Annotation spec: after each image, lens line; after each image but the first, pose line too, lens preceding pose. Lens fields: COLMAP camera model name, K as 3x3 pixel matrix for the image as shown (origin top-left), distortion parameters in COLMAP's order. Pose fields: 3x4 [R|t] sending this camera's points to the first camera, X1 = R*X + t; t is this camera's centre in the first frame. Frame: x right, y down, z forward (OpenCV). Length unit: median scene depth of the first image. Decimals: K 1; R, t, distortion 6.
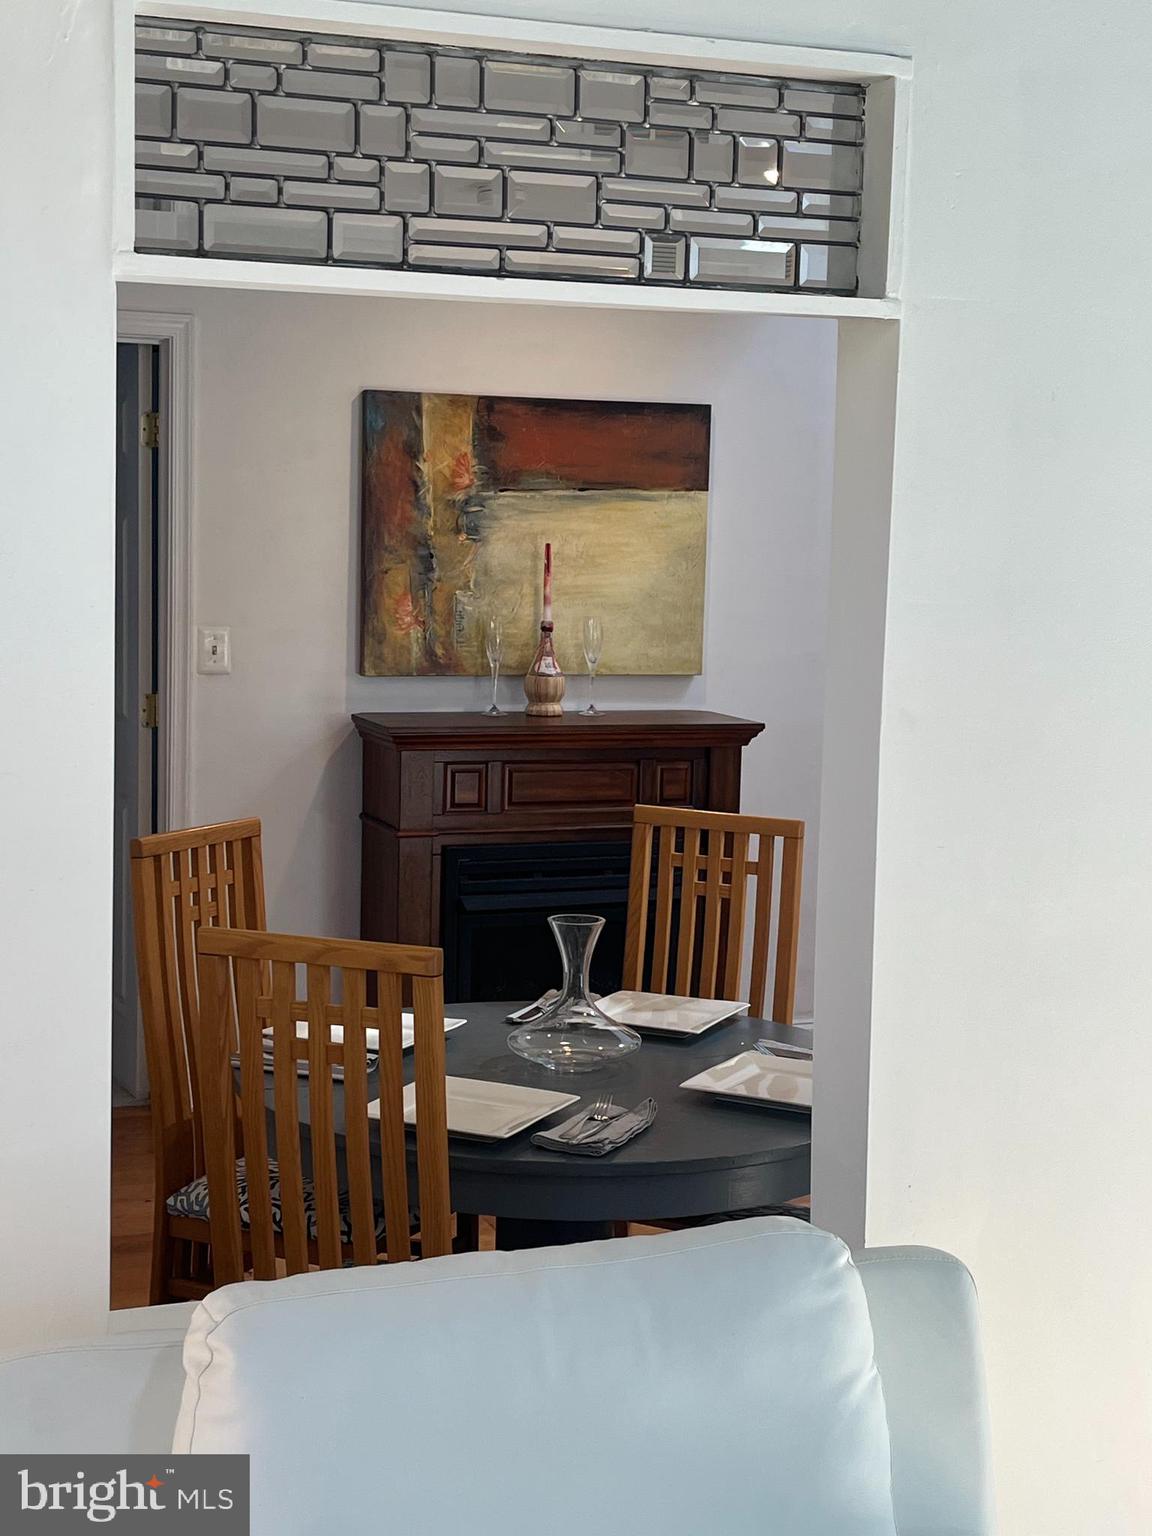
lens RADIAL K [[2200.6, 0, 576.0], [0, 2200.6, 768.0], [0, 0, 1]] dist [0.150964, -0.083866]
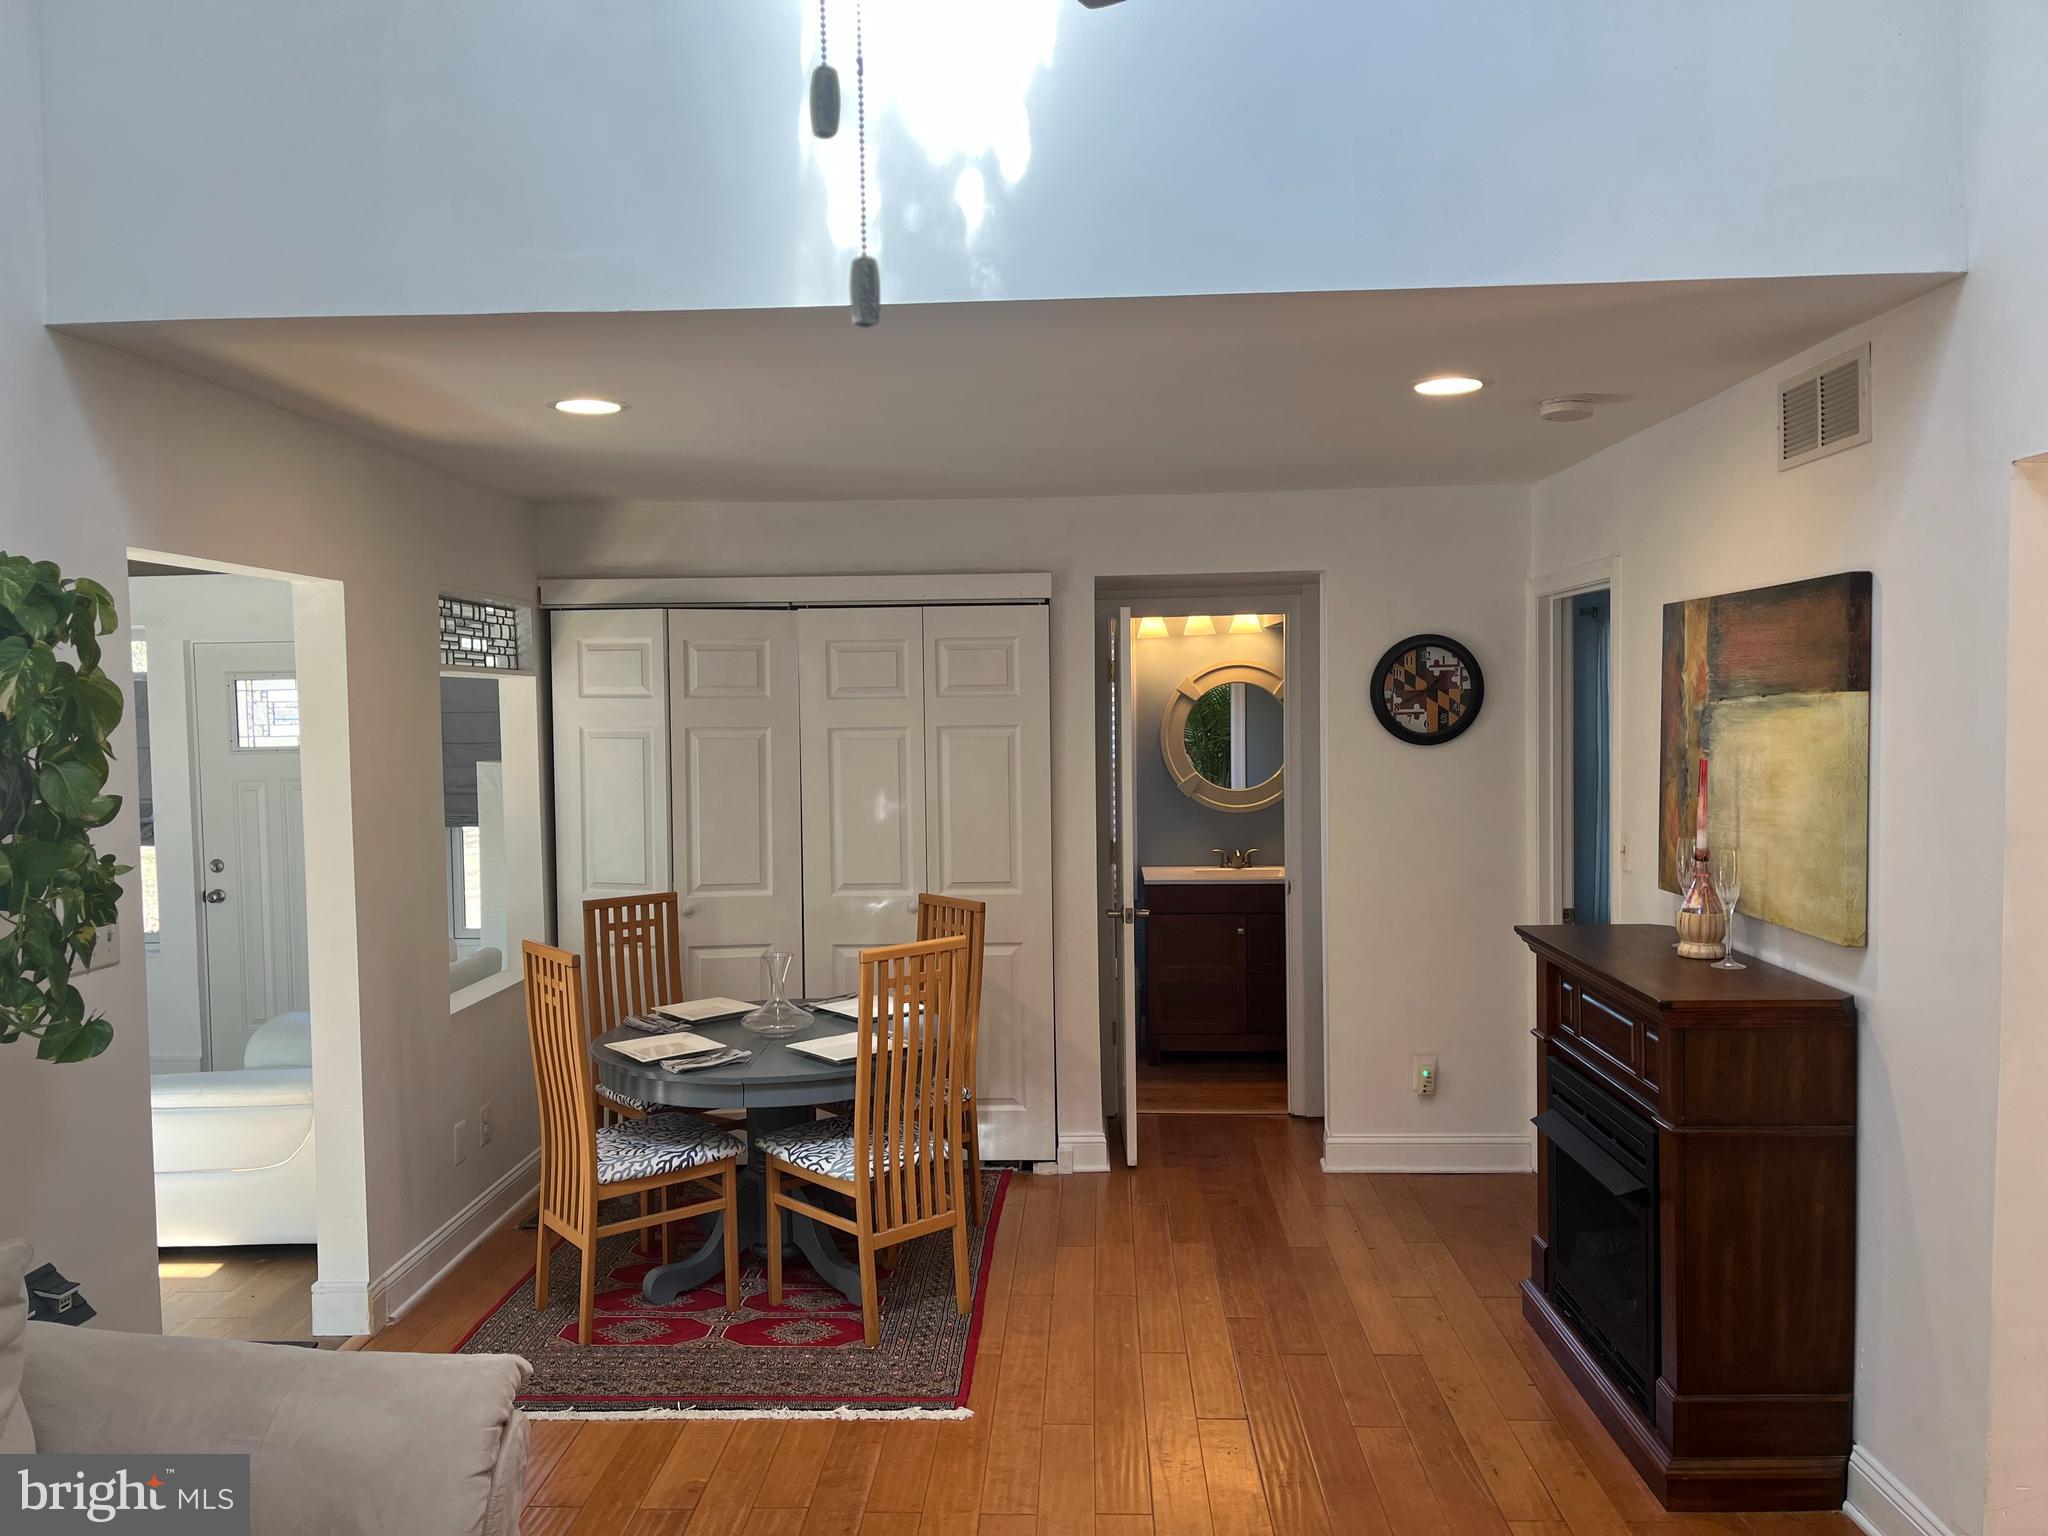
lens RADIAL K [[1559.6, 0, 1024.0], [0, 1559.6, 768.0], [0, 0, 1]] dist [0.056067, -0.047749]
pose [[-0.390093, 0.022699, -0.920496, 0.665458], [-0.093370, 0.993568, 0.064070, -0.113660], [0.916029, 0.110939, -0.385464, 0.998843]]
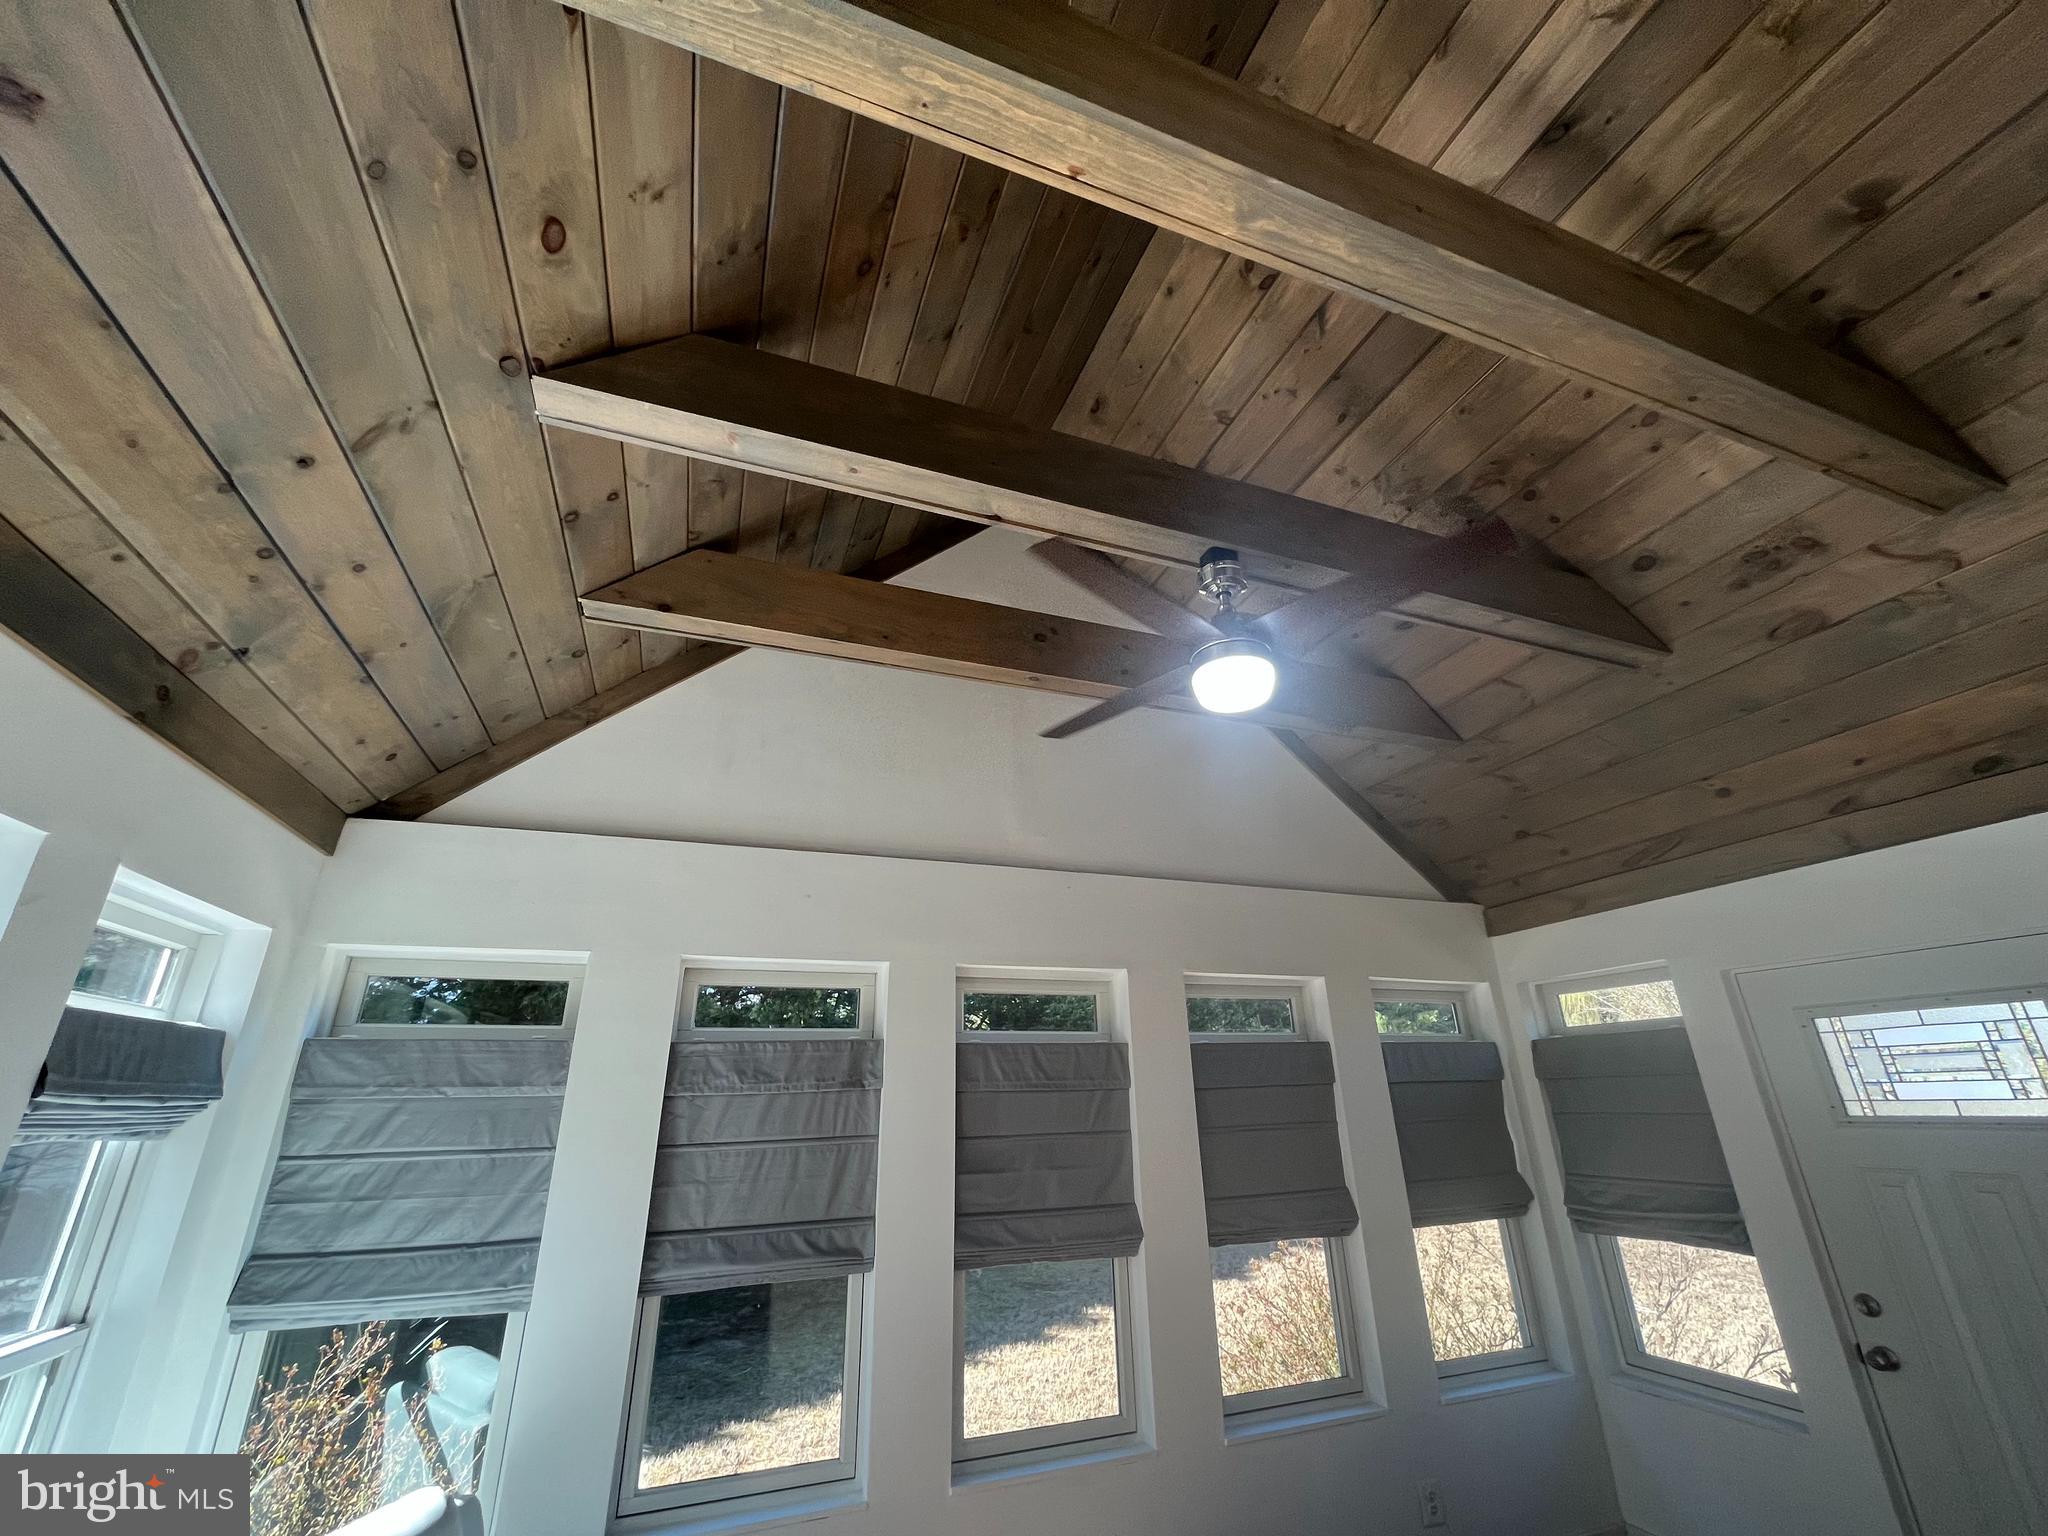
lens RADIAL K [[822.9, 0, 1035.5], [0, 822.9, 773.7], [0, 0, 1]] dist [-0.002773, -0.000105]
pose [[-0.999993, 0.002672, -0.002440, 0.224046], [0.003213, 0.965777, -0.259353, -0.060863], [0.001664, -0.259359, -0.965780, 0.451707]]
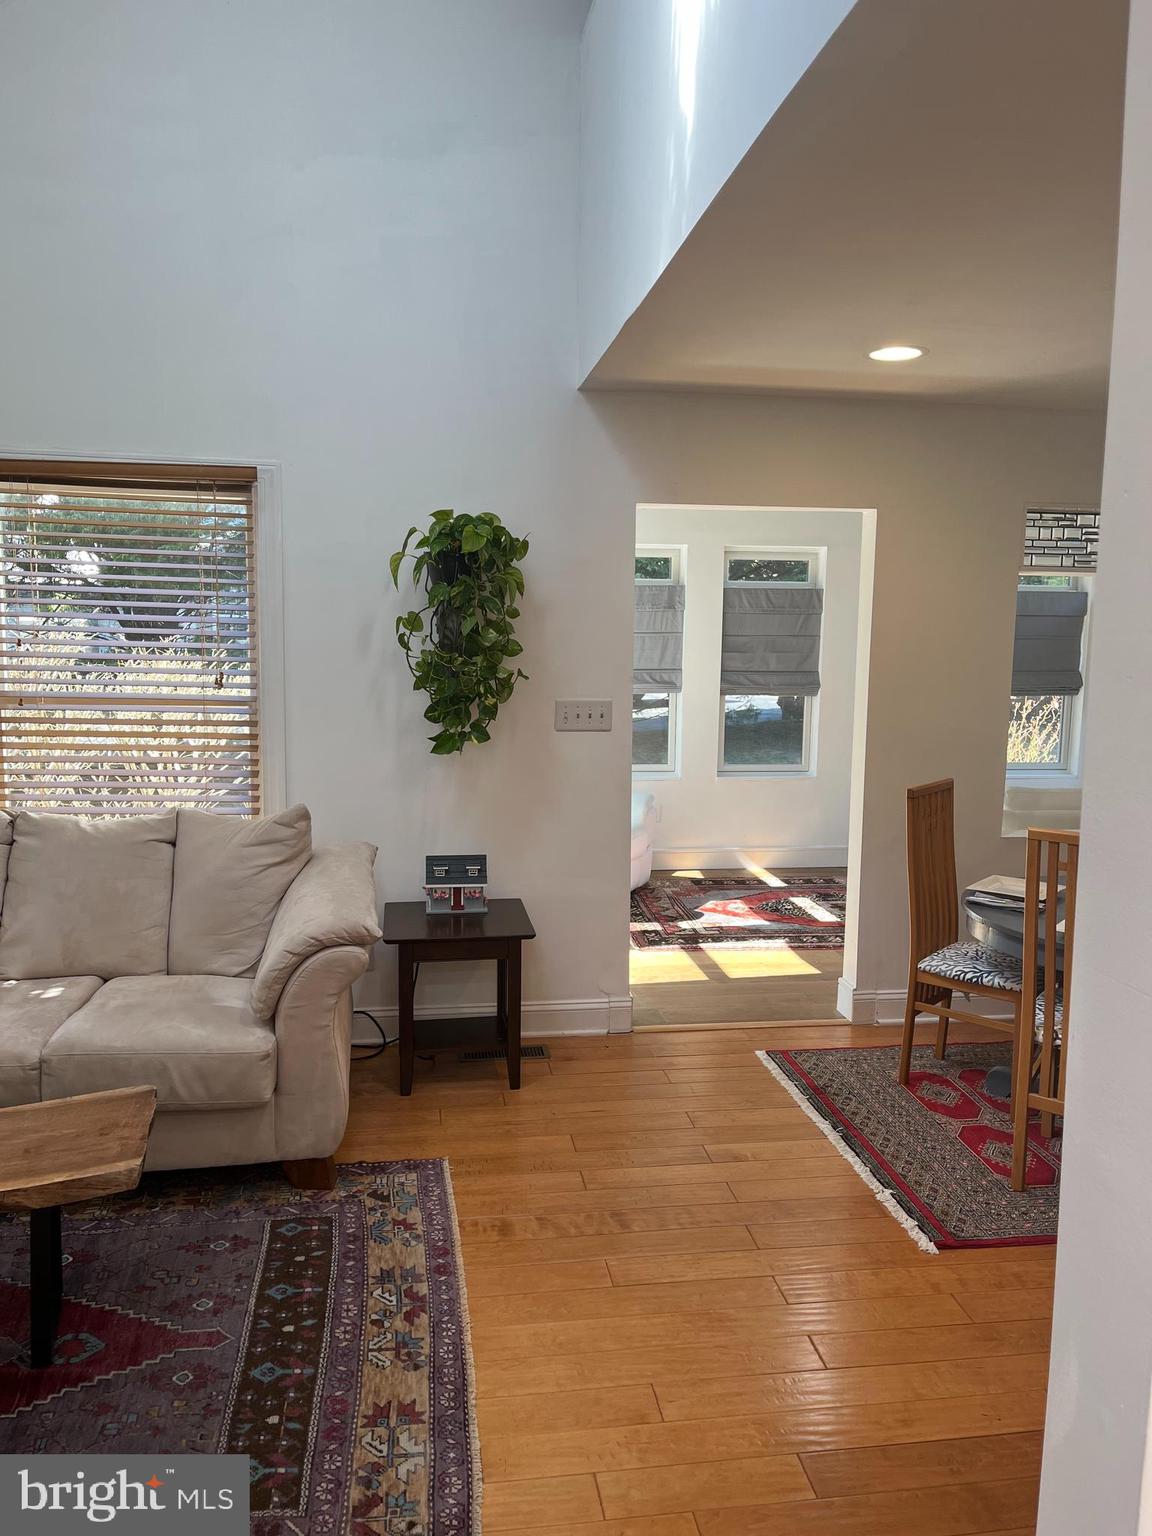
lens RADIAL K [[1169.7, 0, 567.2], [0, 1169.7, 772.9], [0, 0, 1]] dist [0.056067, -0.047749]
pose [[-0.976703, -0.060273, 0.205957, 0.165472], [-0.010535, 0.972056, 0.234512, -0.132499], [-0.214336, 0.226879, -0.950045, 1.234416]]
